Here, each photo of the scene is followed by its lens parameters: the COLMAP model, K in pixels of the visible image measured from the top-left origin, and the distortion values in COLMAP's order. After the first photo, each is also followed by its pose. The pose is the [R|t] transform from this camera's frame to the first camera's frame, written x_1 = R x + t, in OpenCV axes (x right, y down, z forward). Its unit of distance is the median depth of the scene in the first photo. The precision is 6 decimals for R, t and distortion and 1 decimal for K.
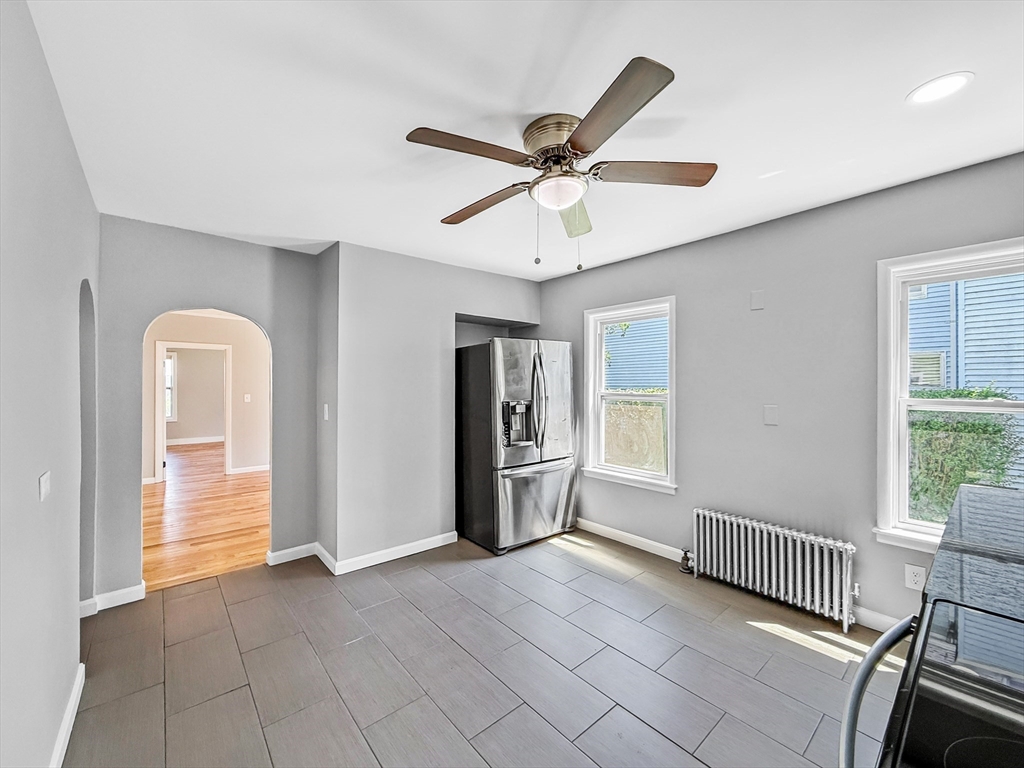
lens RADIAL K [[416.1, 0, 512.7], [0, 416.1, 382.7], [0, 0, 1]] dist [-0.001657, -0.000145]
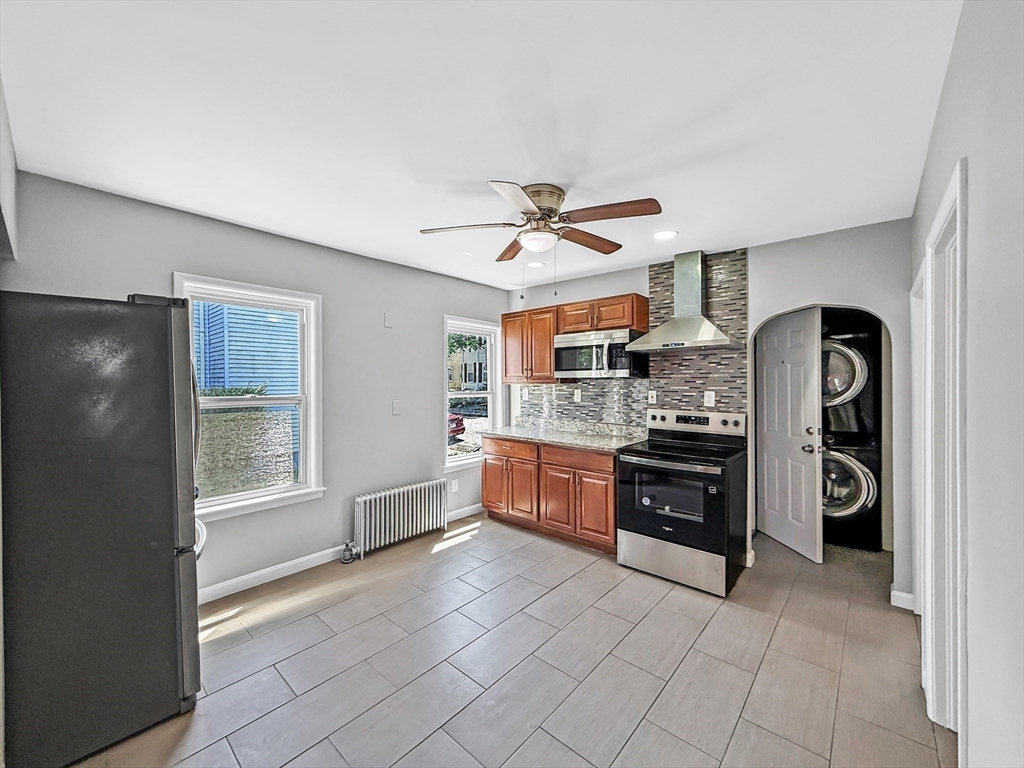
lens RADIAL K [[405.5, 0, 510.5], [0, 405.5, 385.3], [0, 0, 1]] dist [-0.000311, -0.000050]
pose [[-0.134703, -0.007489, 0.990858, -0.747822], [-0.000830, 0.999972, 0.007445, -0.005779], [-0.990886, 0.000180, -0.134706, 0.822328]]
